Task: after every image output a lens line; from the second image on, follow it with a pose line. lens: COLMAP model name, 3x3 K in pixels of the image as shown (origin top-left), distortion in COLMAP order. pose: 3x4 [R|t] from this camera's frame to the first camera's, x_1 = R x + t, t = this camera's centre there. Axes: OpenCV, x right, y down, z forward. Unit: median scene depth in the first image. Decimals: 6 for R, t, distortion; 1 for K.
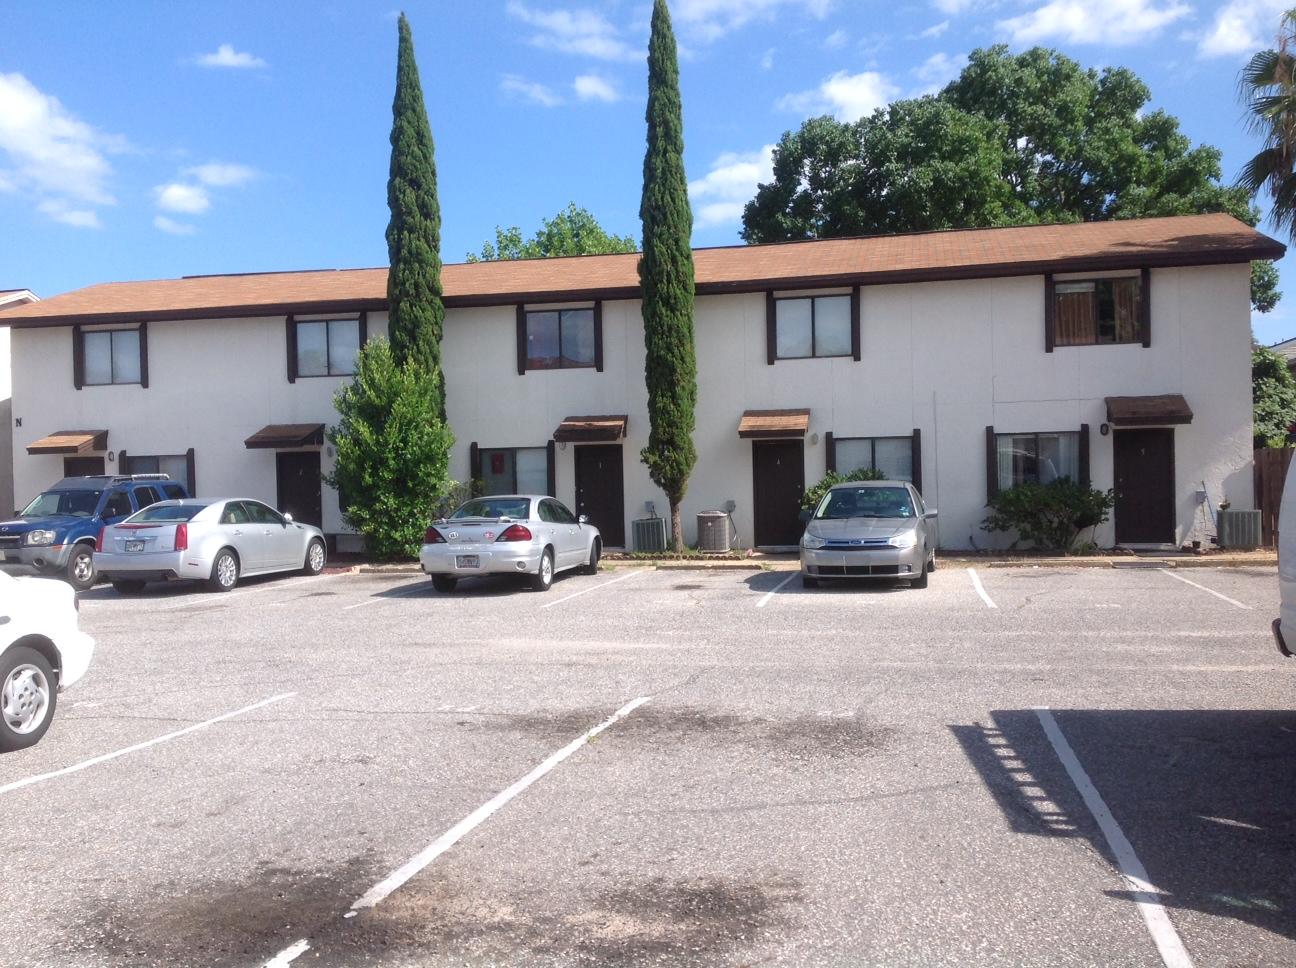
lens RADIAL K [[1287.5, 0, 647.1], [0, 1287.5, 517.2], [0, 0, 1]] dist [0.015840, -0.004349]
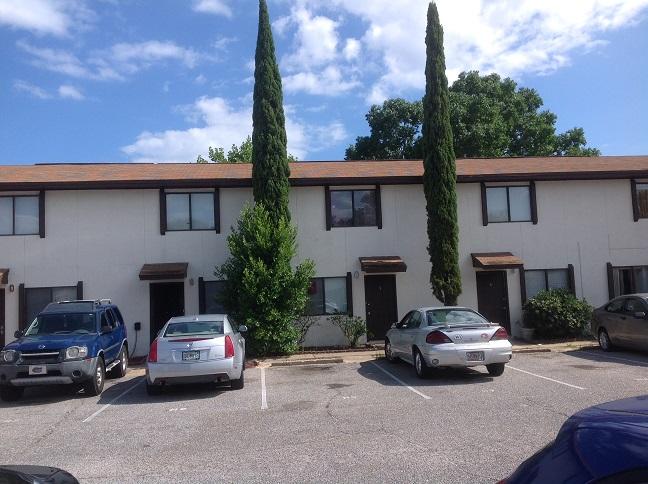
lens RADIAL K [[657.7, 0, 324.0], [0, 657.7, 242.0], [0, 0, 1]] dist [0.090171, -0.013004]
pose [[0.939770, 0.009369, 0.341680, -0.373329], [0.031899, 0.992858, -0.114959, -0.005925], [-0.340316, 0.118934, 0.932759, 0.264768]]
